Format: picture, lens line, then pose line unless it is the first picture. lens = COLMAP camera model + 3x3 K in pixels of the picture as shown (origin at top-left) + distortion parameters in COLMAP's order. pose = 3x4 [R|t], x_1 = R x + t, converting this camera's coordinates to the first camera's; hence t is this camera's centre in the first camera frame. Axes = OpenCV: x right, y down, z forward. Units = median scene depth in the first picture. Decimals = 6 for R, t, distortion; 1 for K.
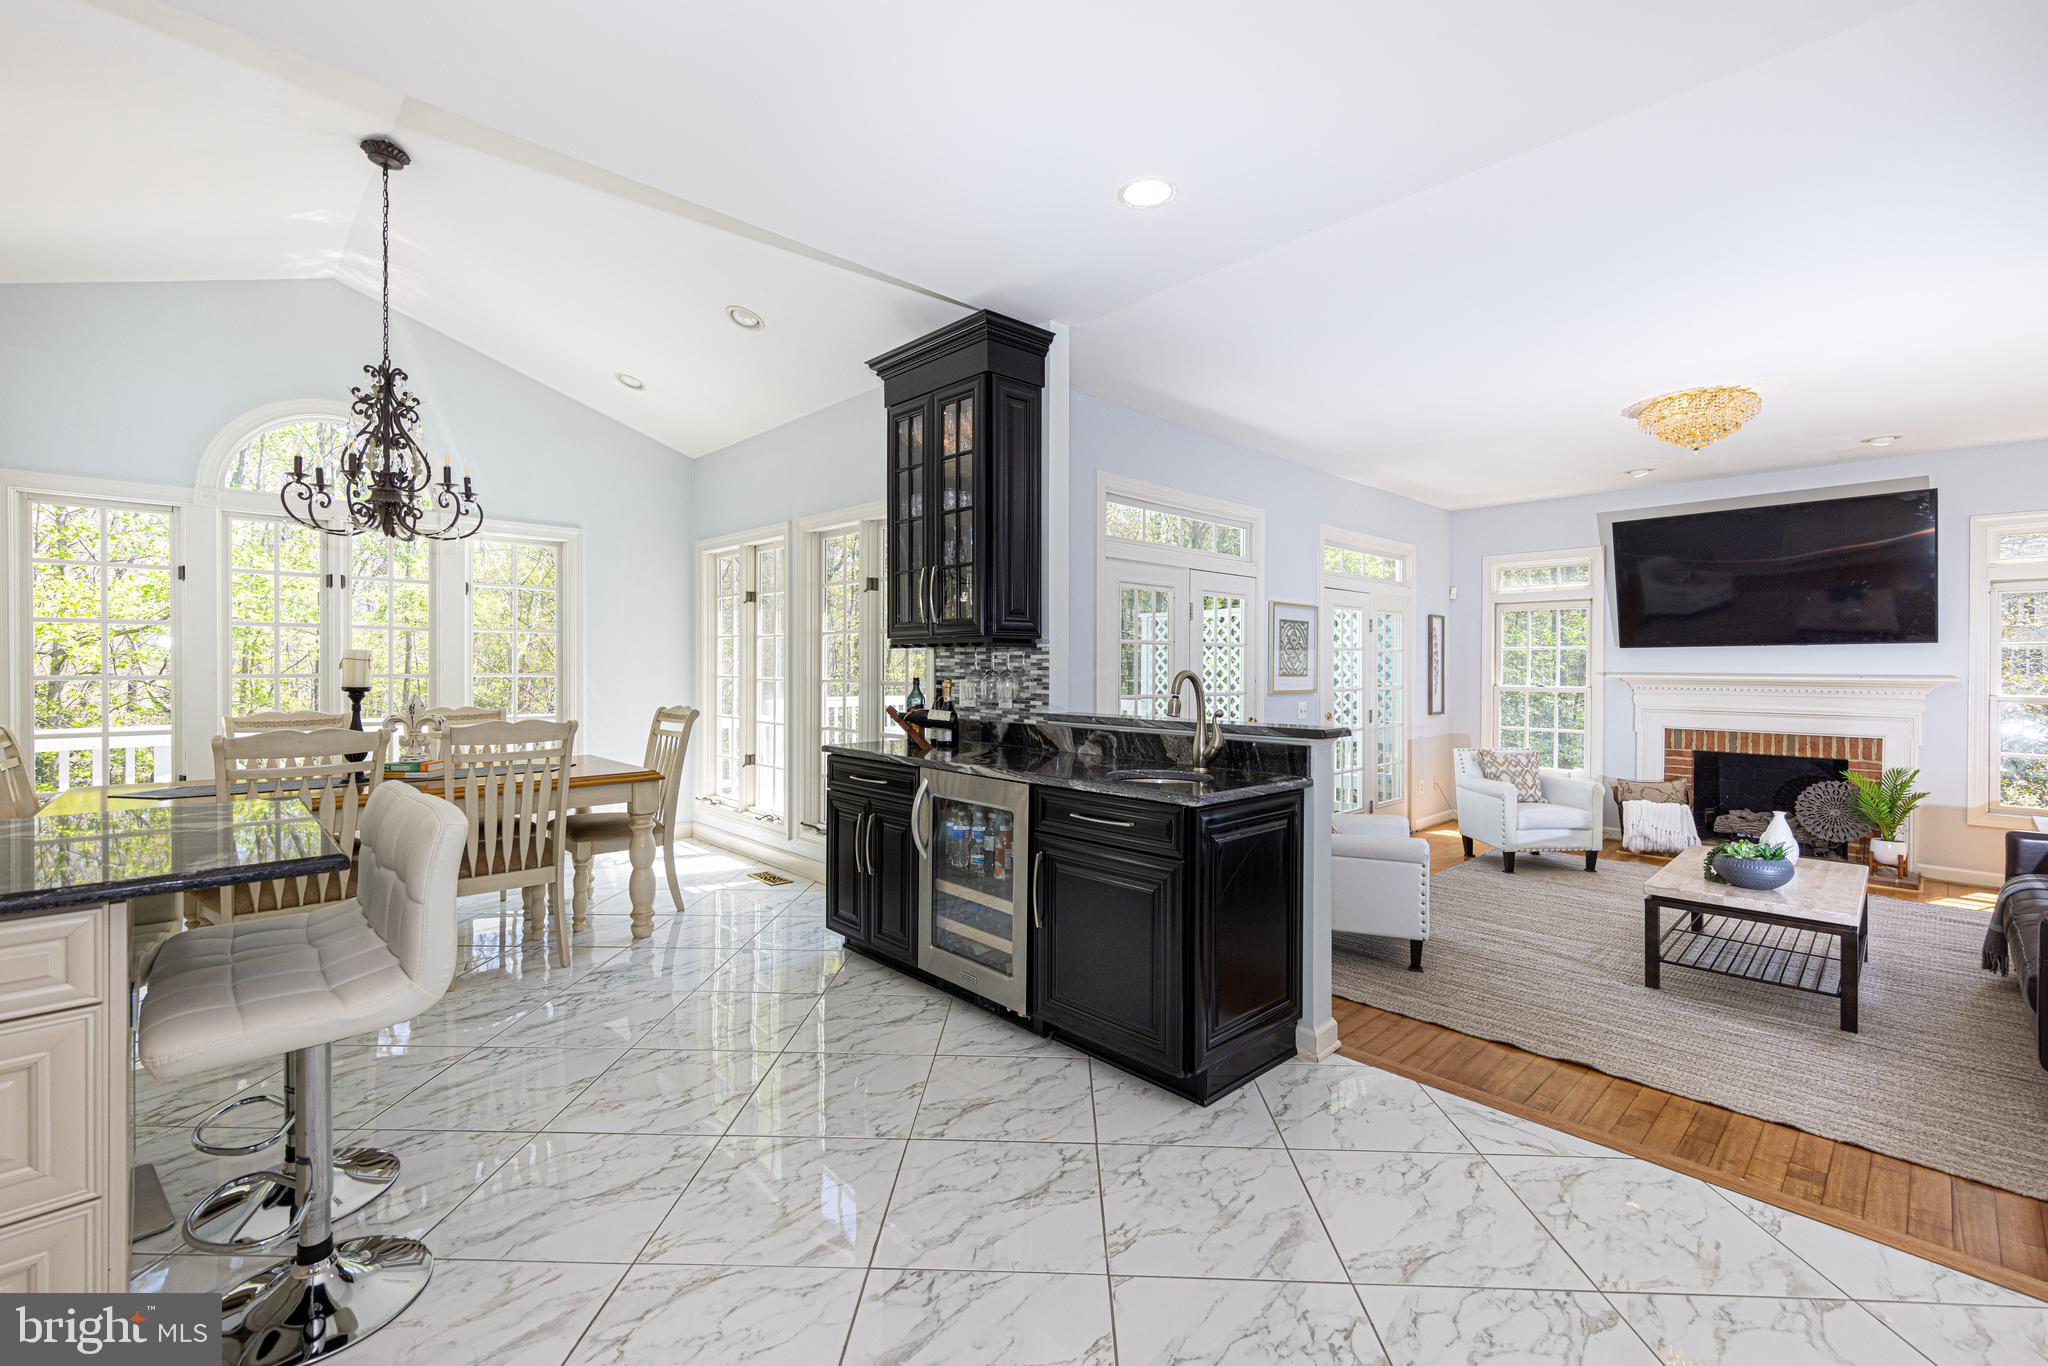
lens RADIAL K [[885.3, 0, 1016.1], [0, 885.3, 670.0], [0, 0, 1]] dist [0.000125, 0.000000]
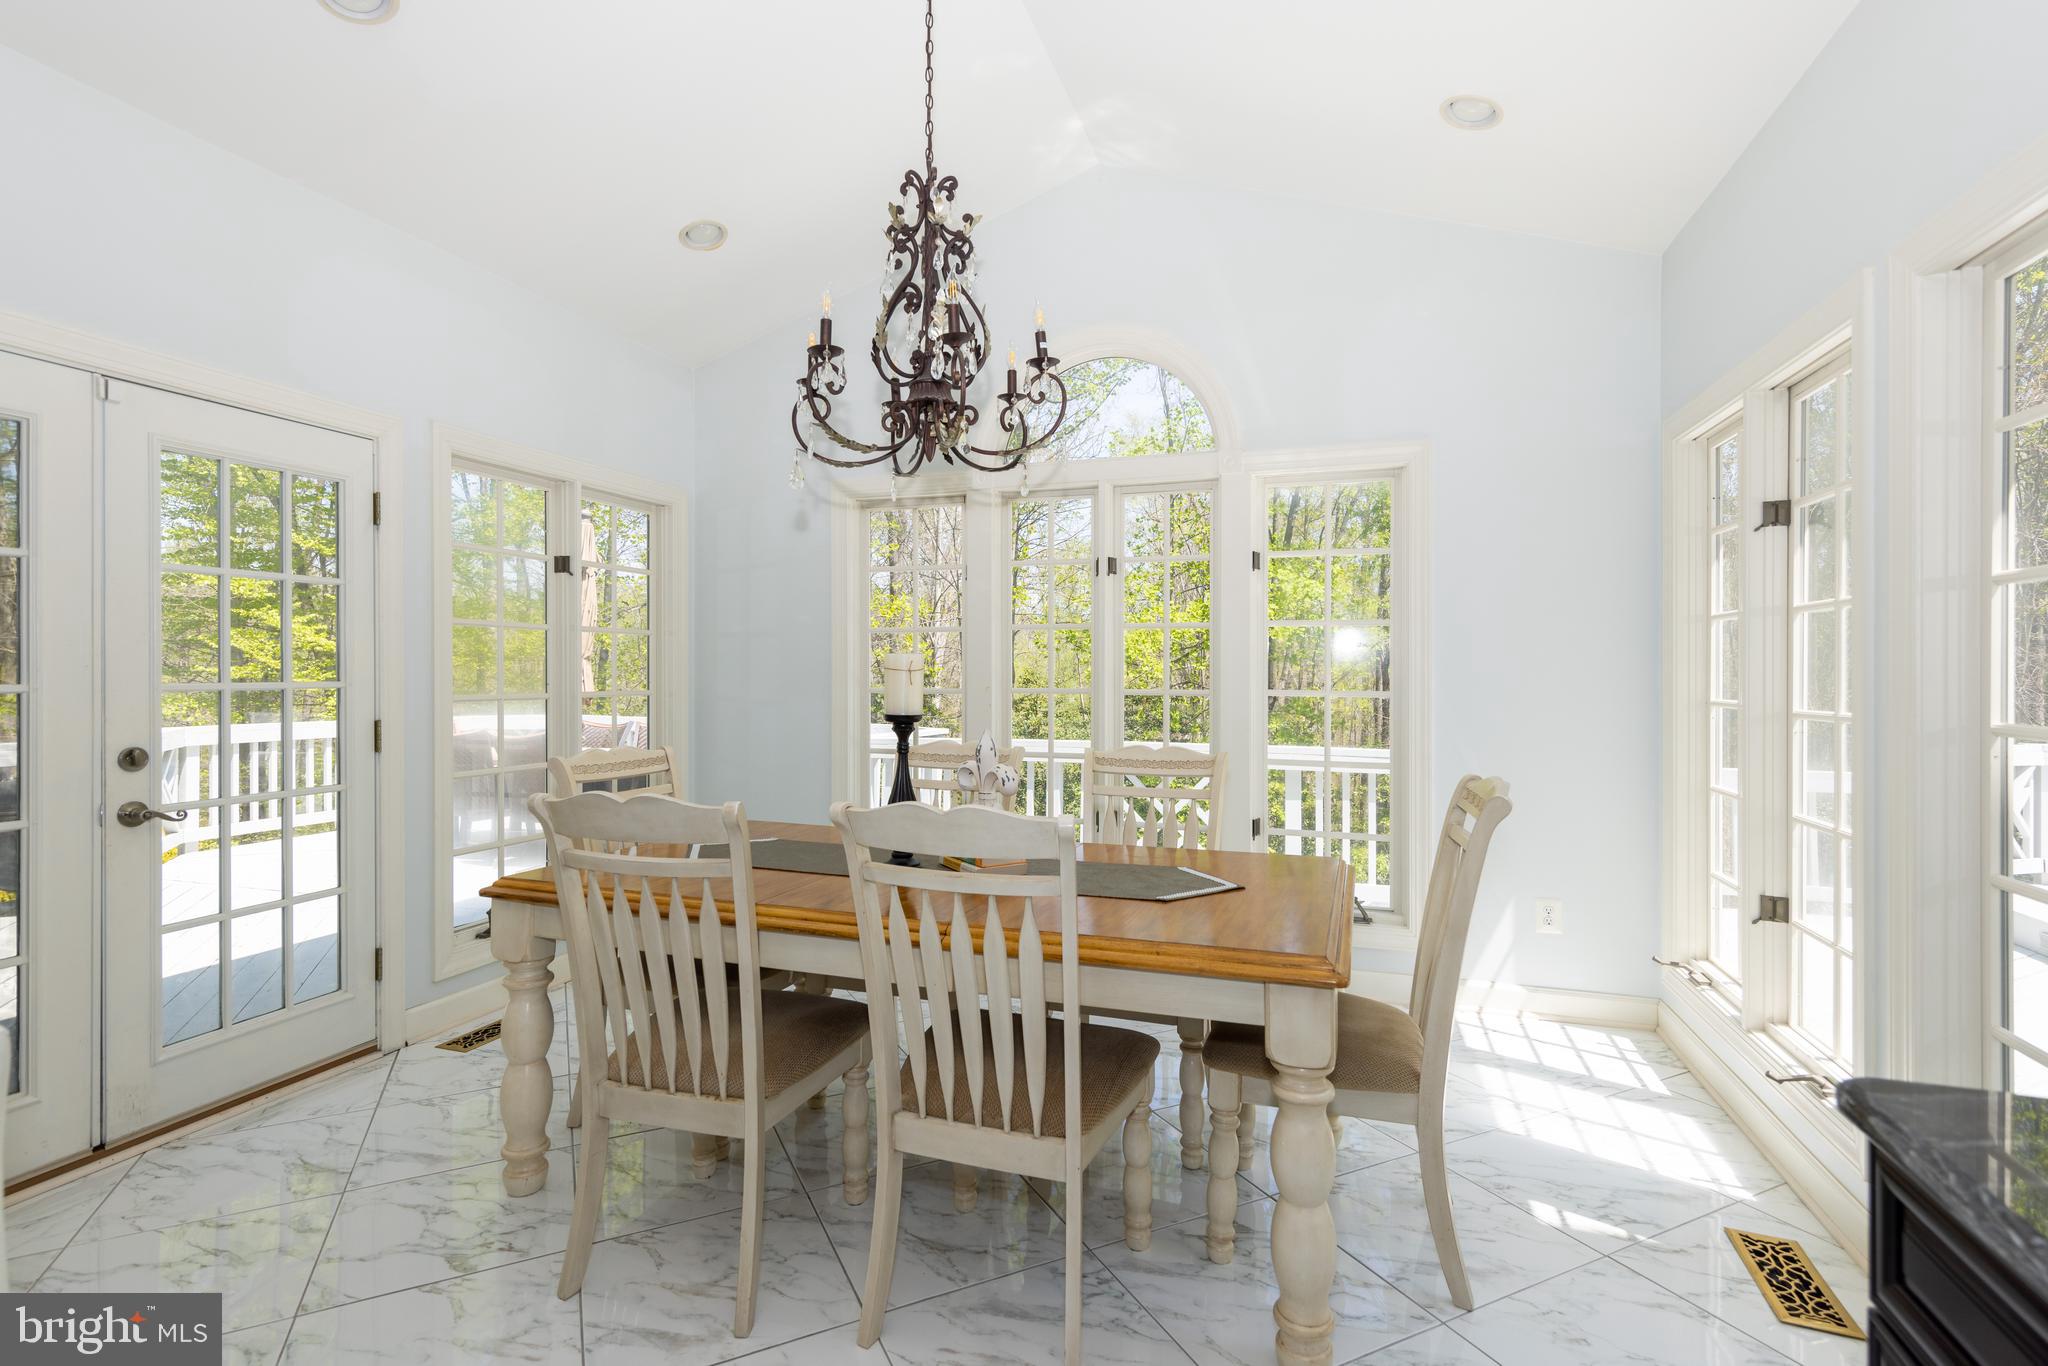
lens RADIAL K [[948.3, 0, 1023.1], [0, 948.3, 679.7], [0, 0, 1]] dist [-0.004400, -0.000191]
pose [[0.468534, 0.002344, -0.883443, -0.111750], [-0.006150, 0.999981, -0.000608, -0.004454], [0.883424, 0.005718, 0.468539, 0.718586]]
